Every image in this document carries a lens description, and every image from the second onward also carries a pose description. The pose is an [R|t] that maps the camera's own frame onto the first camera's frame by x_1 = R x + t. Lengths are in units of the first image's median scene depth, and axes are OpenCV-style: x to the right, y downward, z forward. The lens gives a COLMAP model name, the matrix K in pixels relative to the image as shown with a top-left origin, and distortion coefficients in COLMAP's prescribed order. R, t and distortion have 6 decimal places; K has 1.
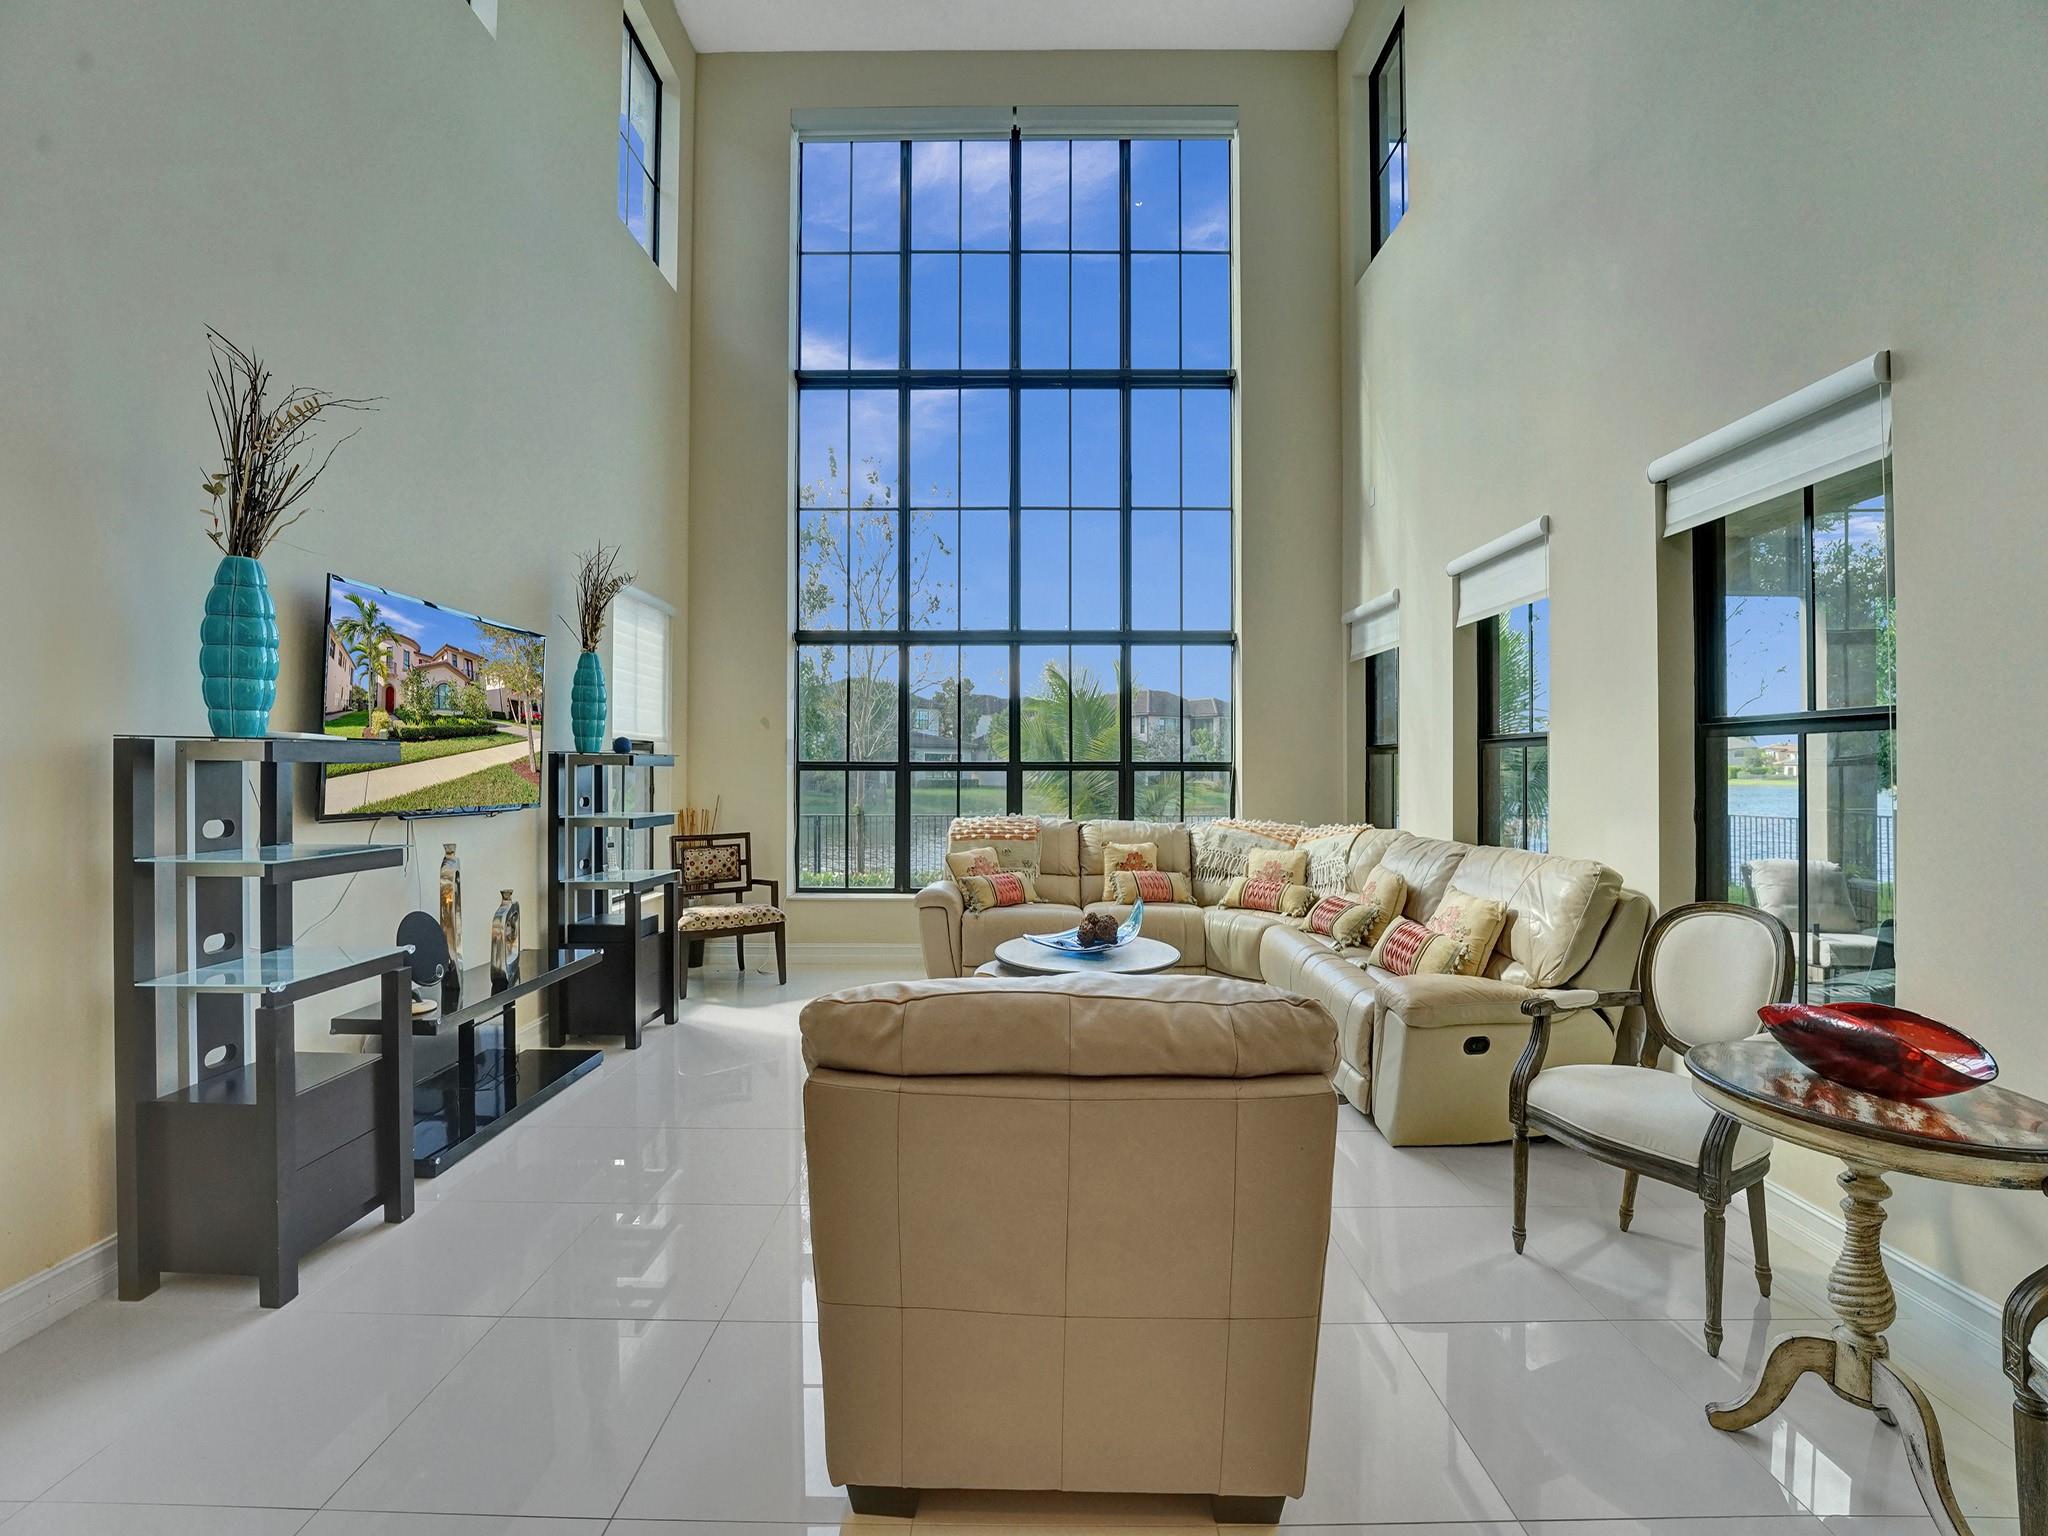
lens RADIAL K [[836.4, 0, 1020.3], [0, 836.4, 763.5], [0, 0, 1]] dist [-0.023131, 0.000757]
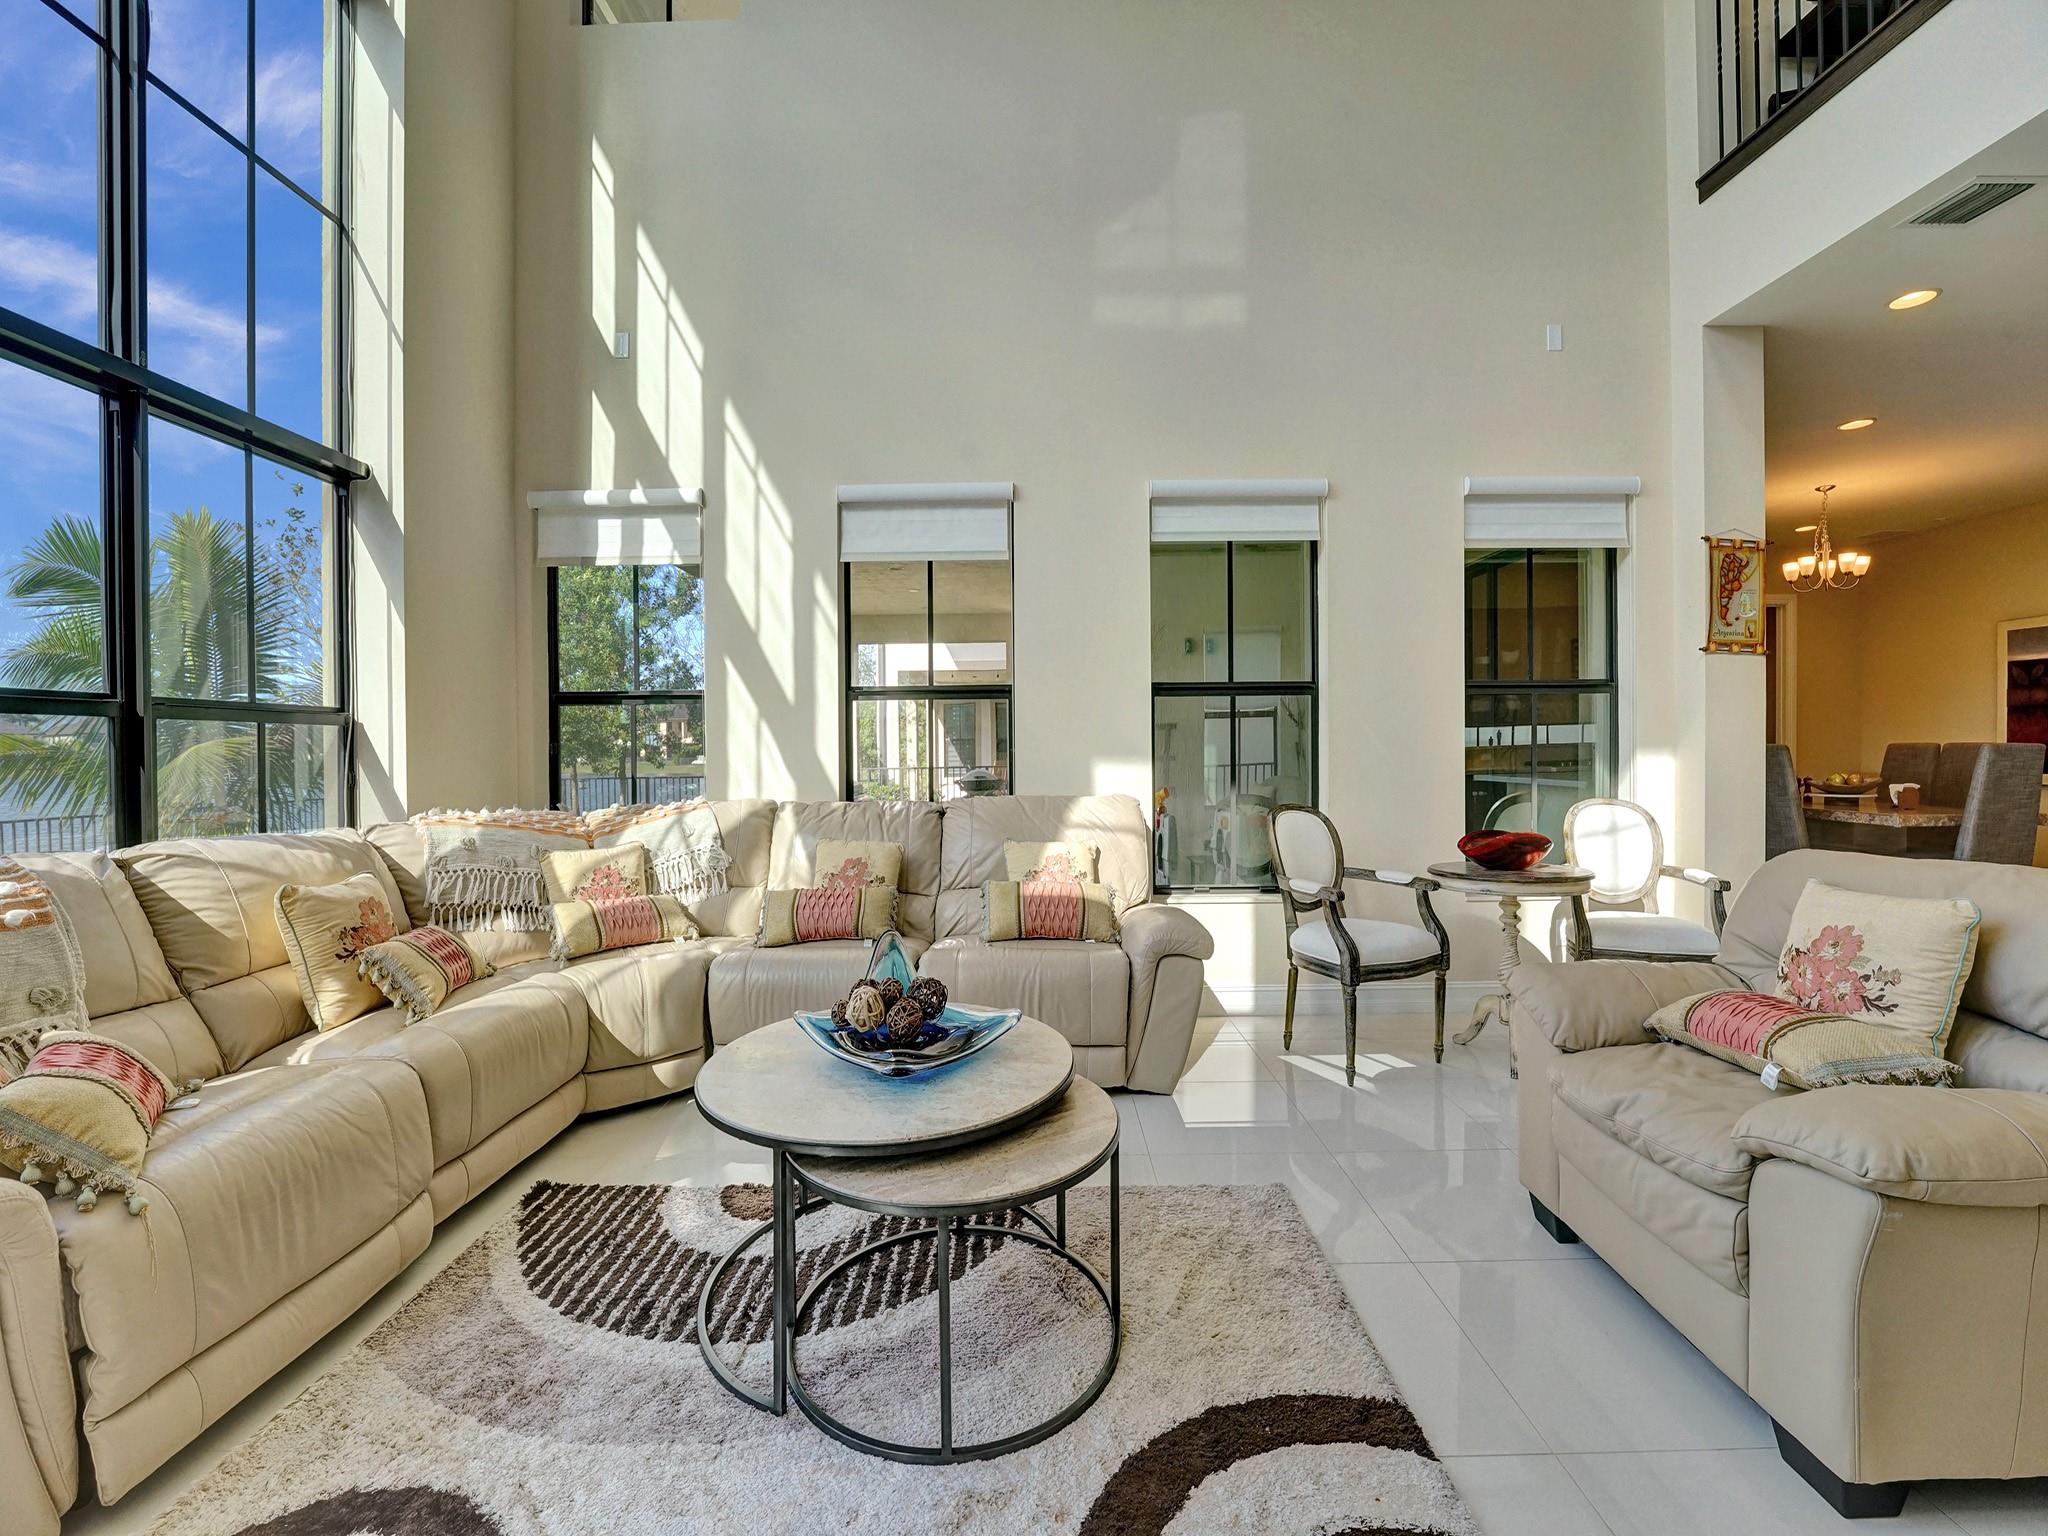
lens RADIAL K [[836.4, 0, 1020.3], [0, 836.4, 763.5], [0, 0, 1]] dist [-0.023131, 0.000757]
pose [[-0.005723, -0.019113, 0.999801, -0.312043], [0.004113, 0.999808, 0.019137, 0.030468], [-0.999975, 0.004221, -0.005644, 0.700467]]
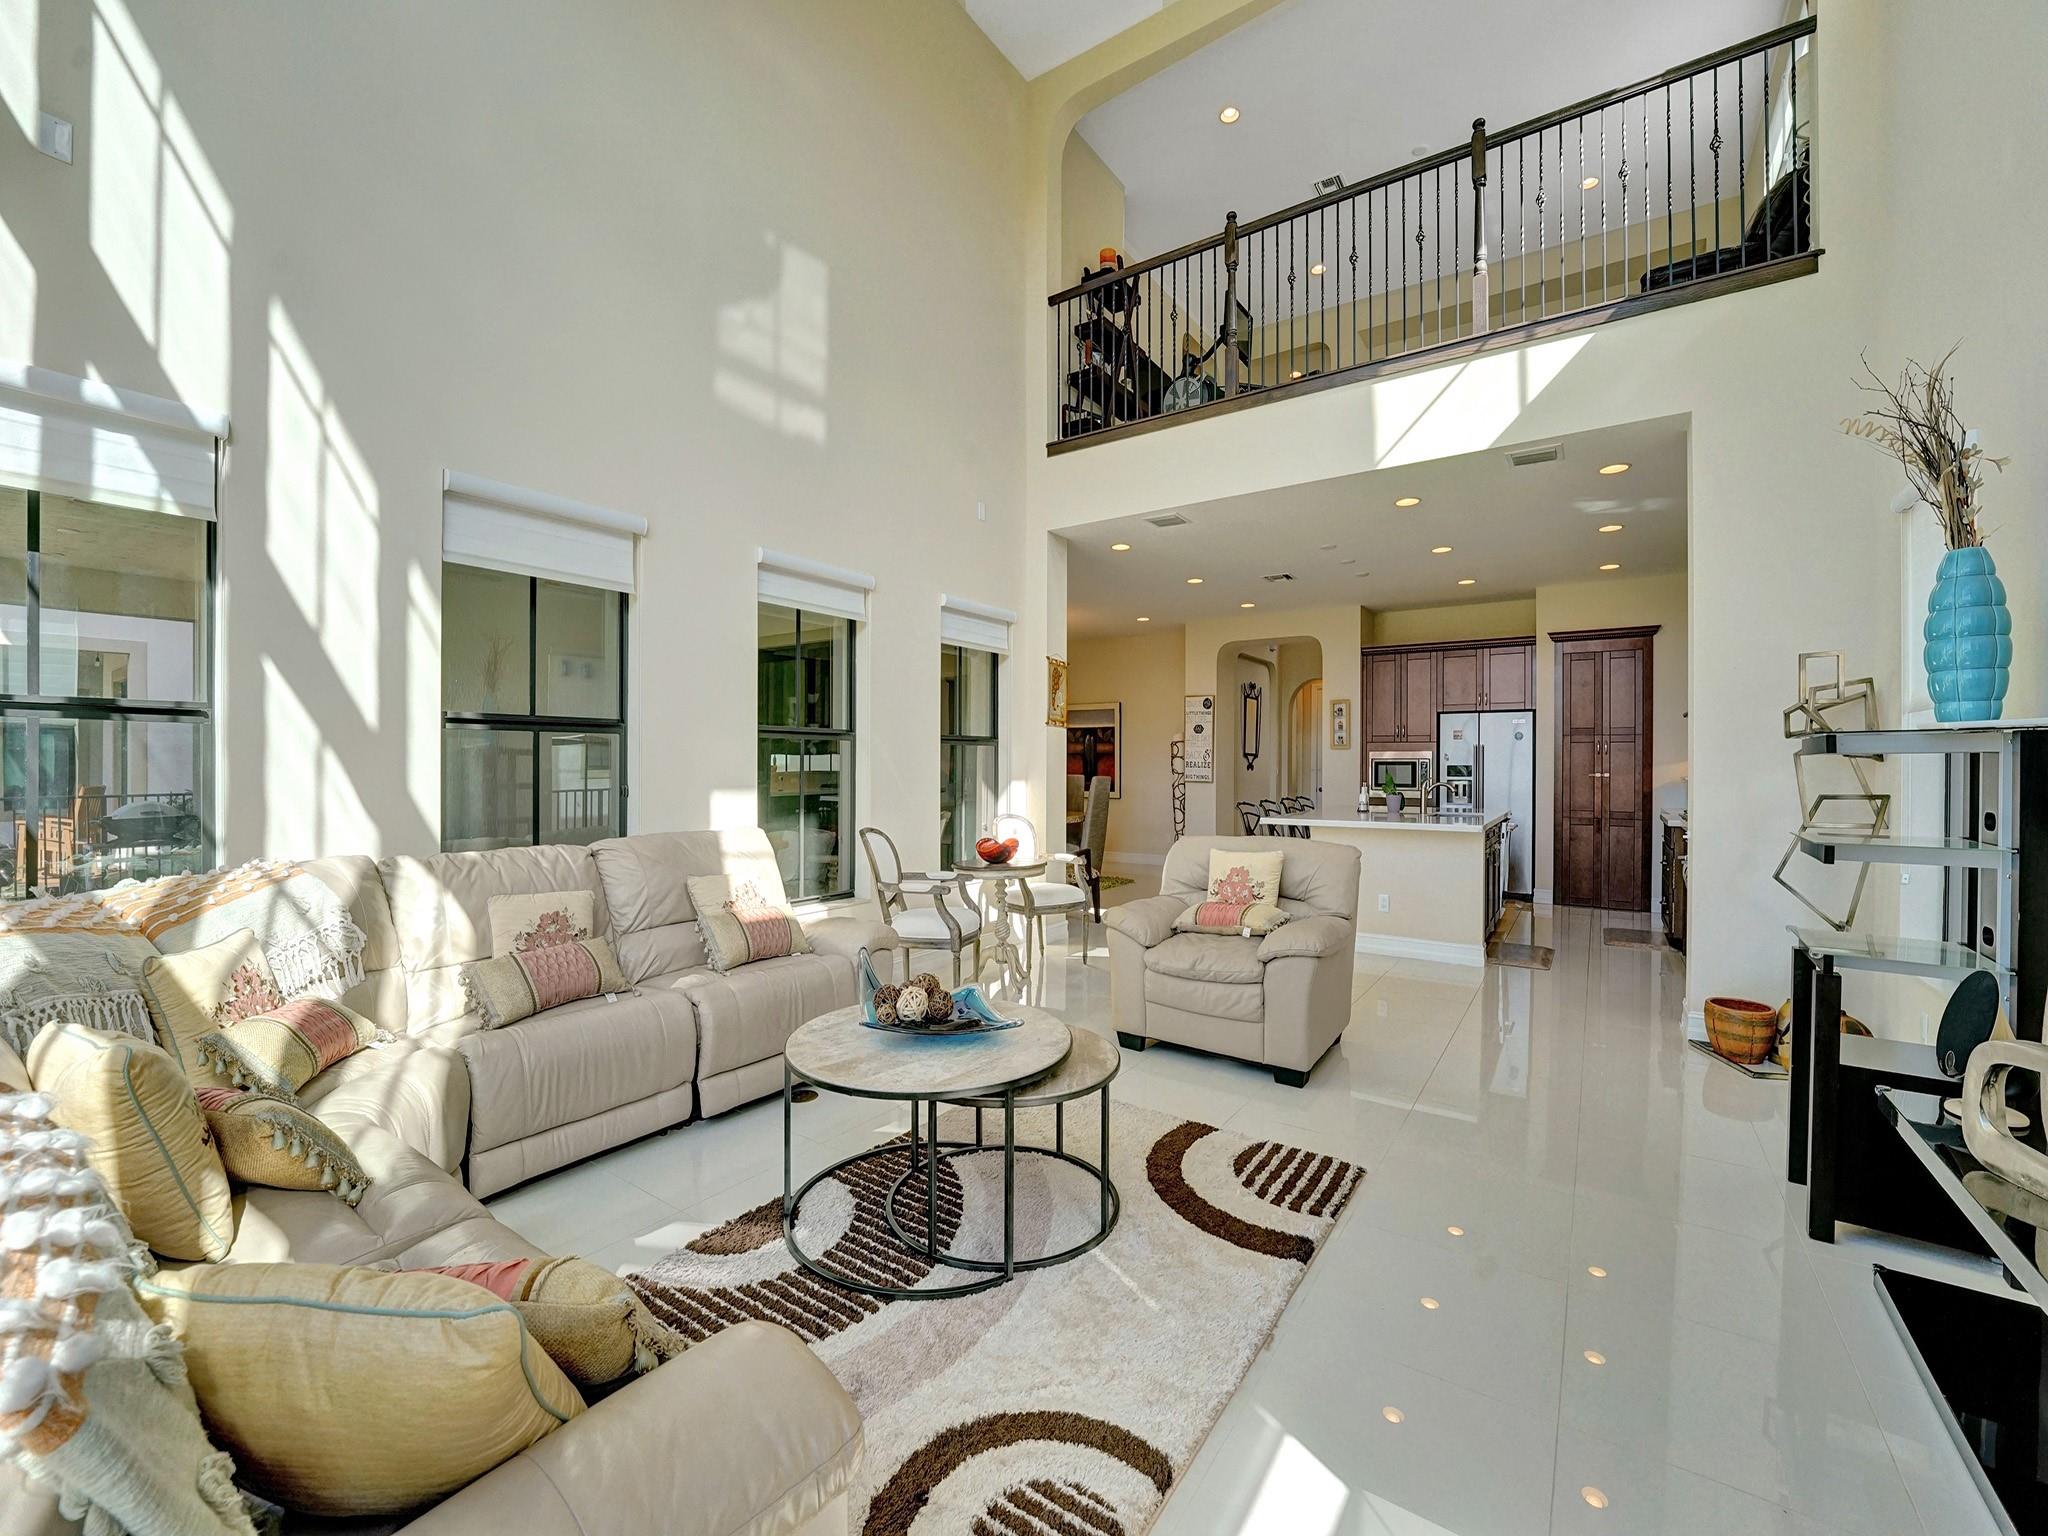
lens RADIAL K [[837.1, 0, 1030.0], [0, 837.1, 768.3], [0, 0, 1]] dist [-0.015477, -0.000040]
pose [[-0.829532, -0.007217, 0.558412, -0.259412], [-0.008506, 0.999964, 0.000288, 0.012569], [-0.558394, -0.004511, -0.829564, 1.133946]]
